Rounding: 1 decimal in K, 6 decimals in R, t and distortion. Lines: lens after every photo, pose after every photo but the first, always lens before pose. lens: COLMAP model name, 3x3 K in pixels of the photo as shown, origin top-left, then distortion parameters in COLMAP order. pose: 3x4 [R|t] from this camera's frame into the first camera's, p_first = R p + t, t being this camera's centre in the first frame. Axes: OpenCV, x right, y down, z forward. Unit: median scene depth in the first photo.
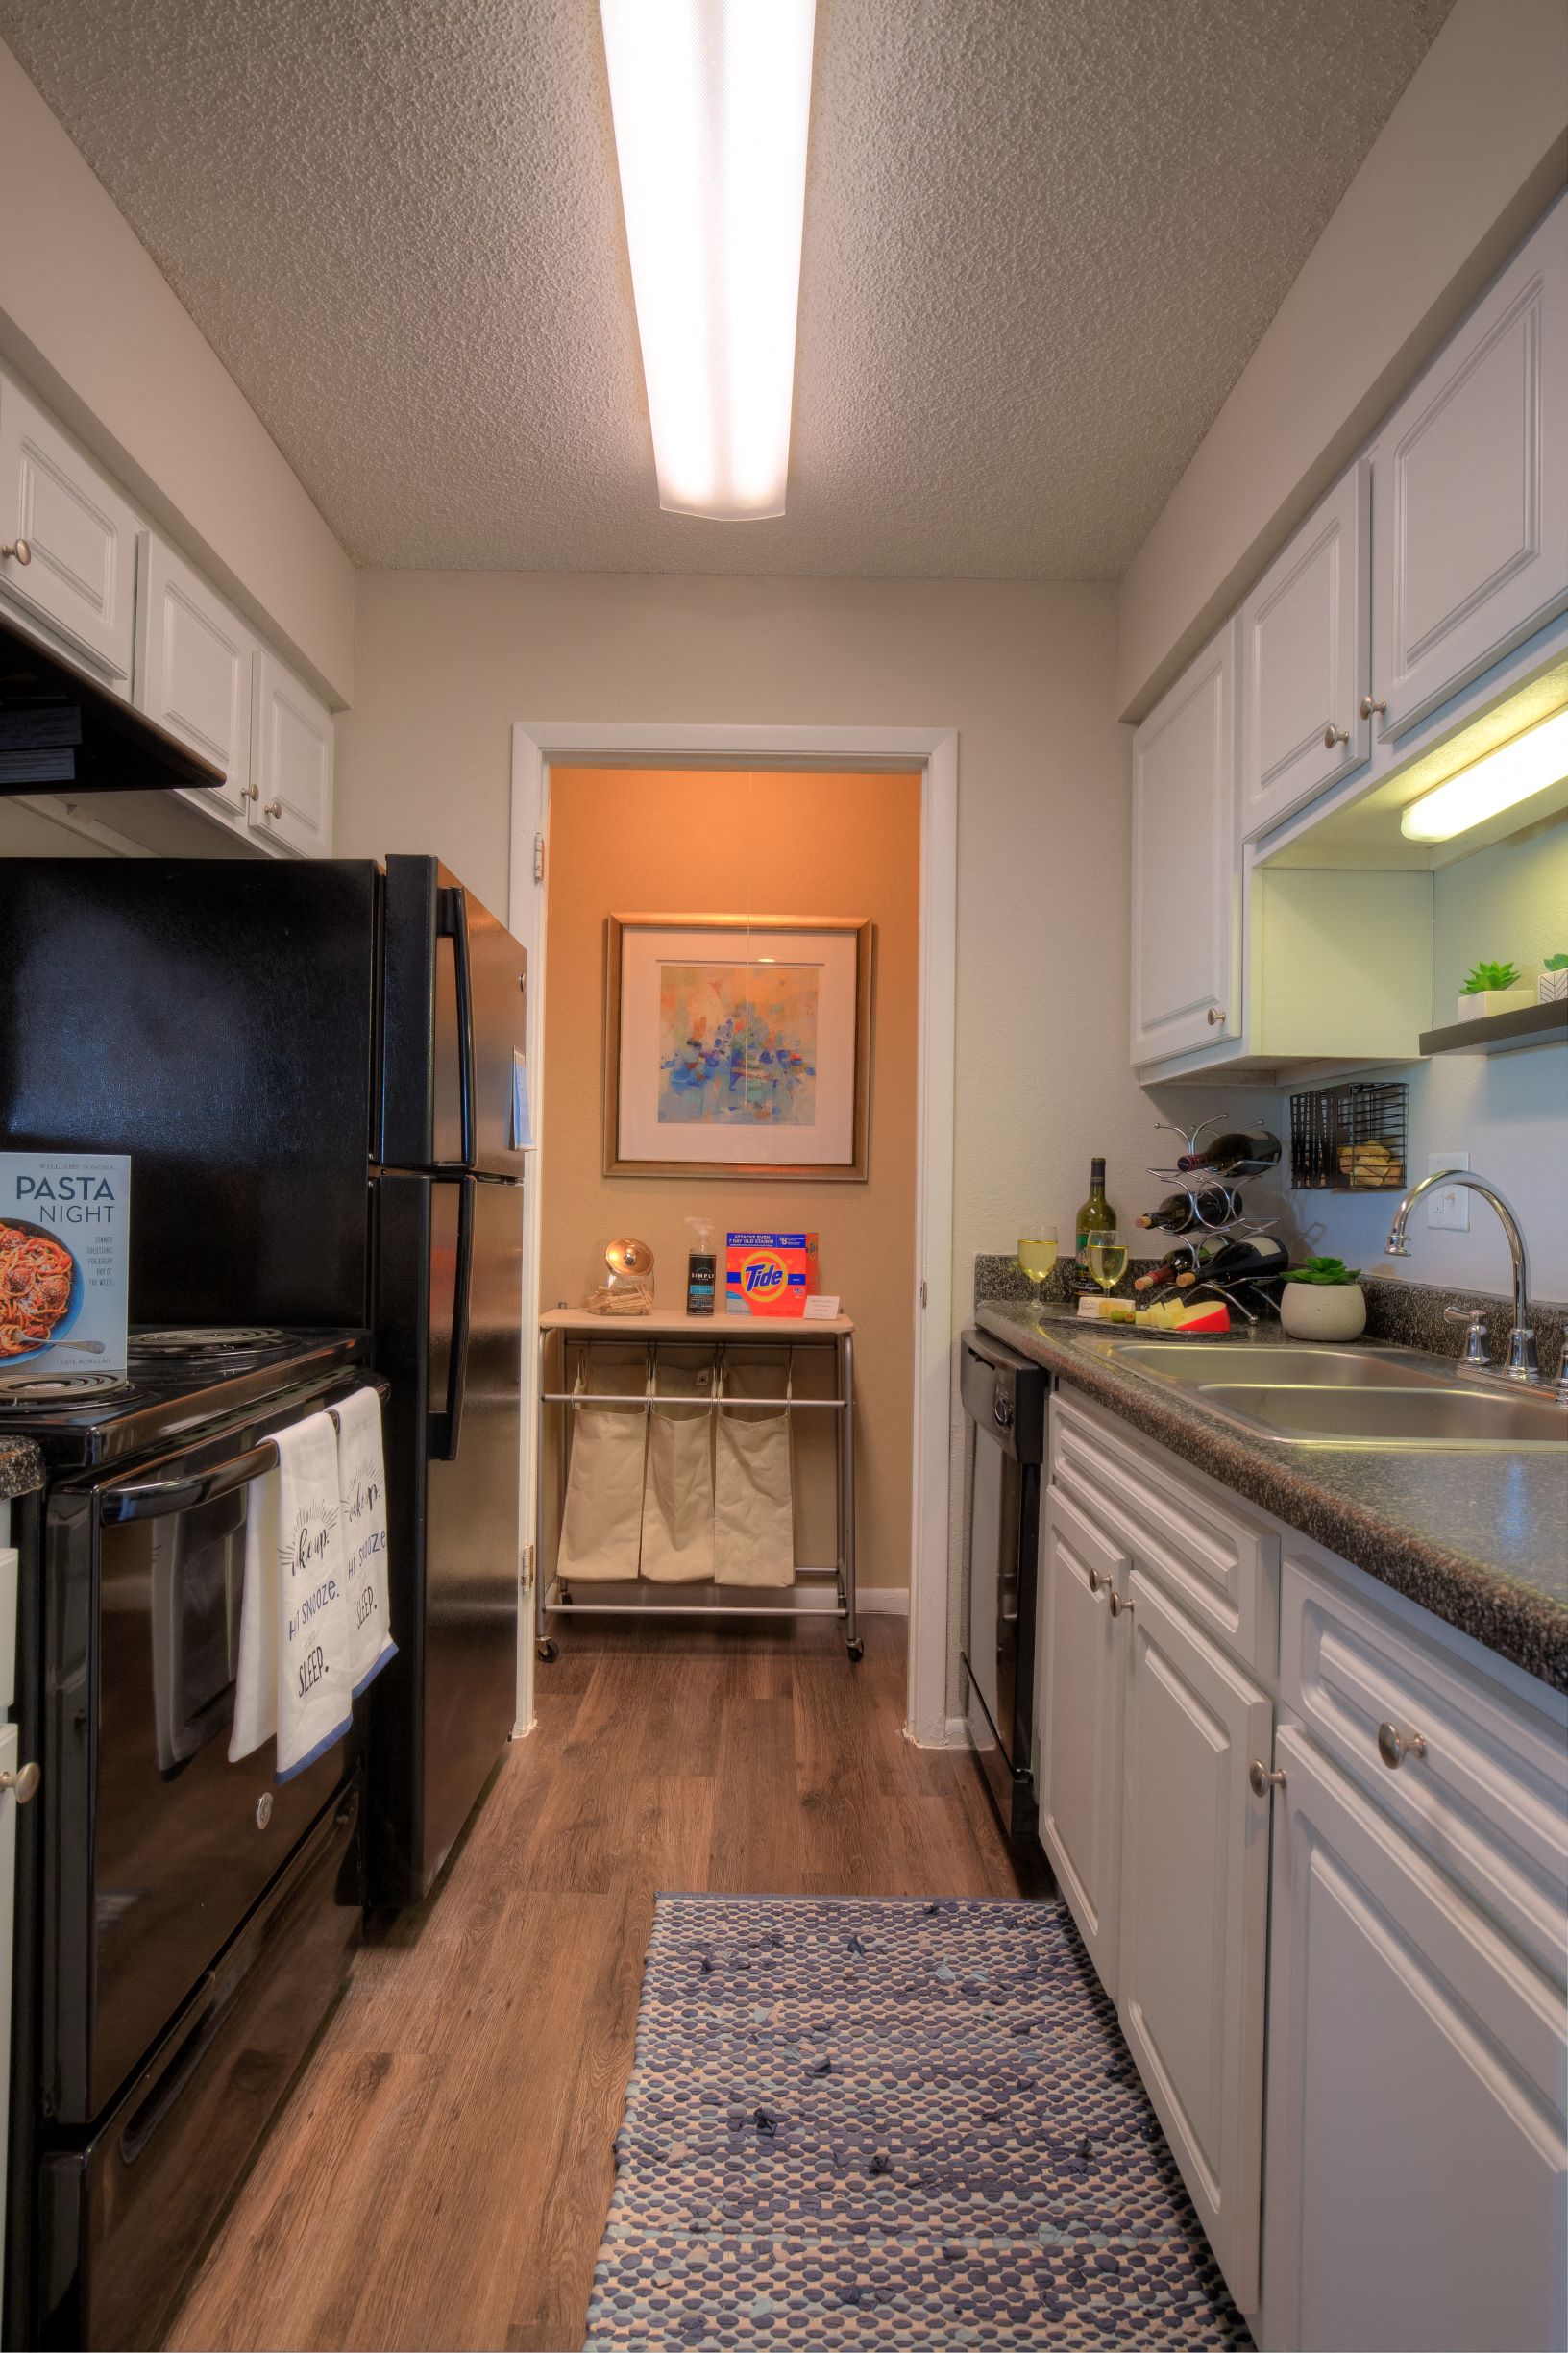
lens RADIAL K [[1182.1, 0, 812.4], [0, 1182.1, 1179.4], [0, 0, 1]] dist [-0.000417, -0.000160]
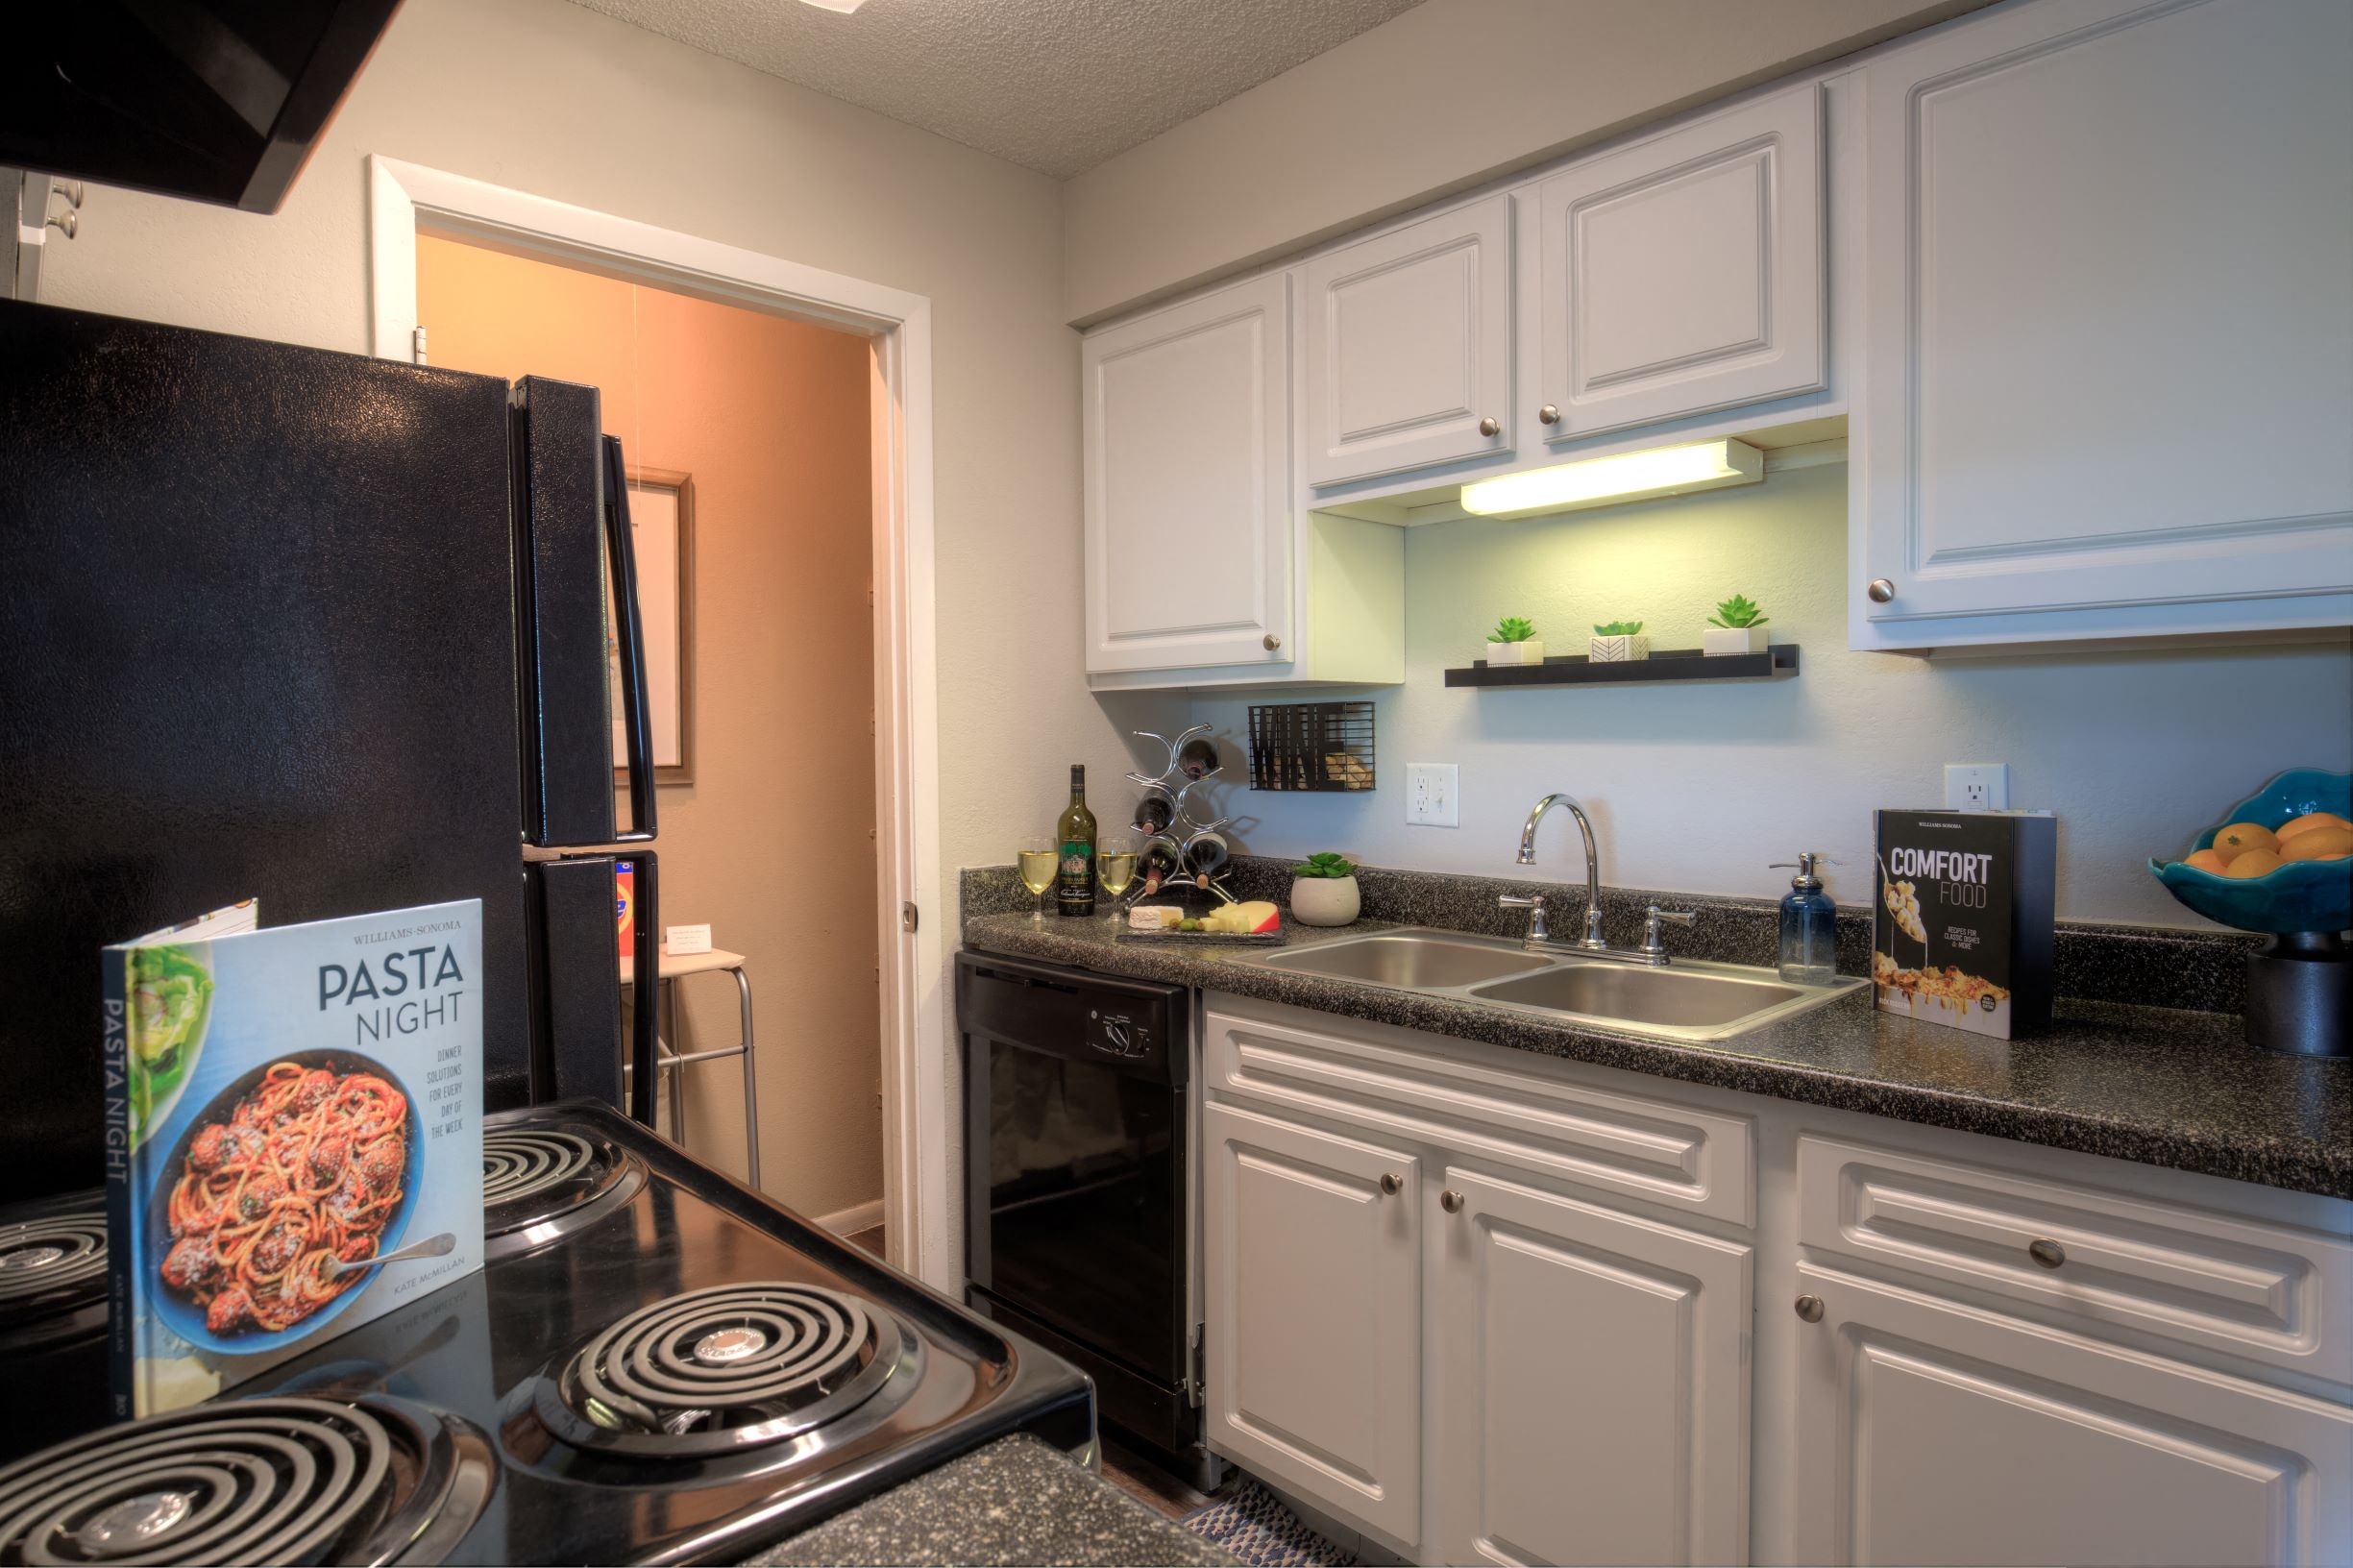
lens RADIAL K [[1182.1, 0, 1176.5], [0, 1182.1, 784.0], [0, 0, 1]] dist [-0.000417, -0.000160]
pose [[0.769468, -0.043383, 0.637210, -0.416642], [0.017635, 0.998753, 0.046703, -0.058997], [-0.638441, -0.024699, 0.769274, 0.212412]]
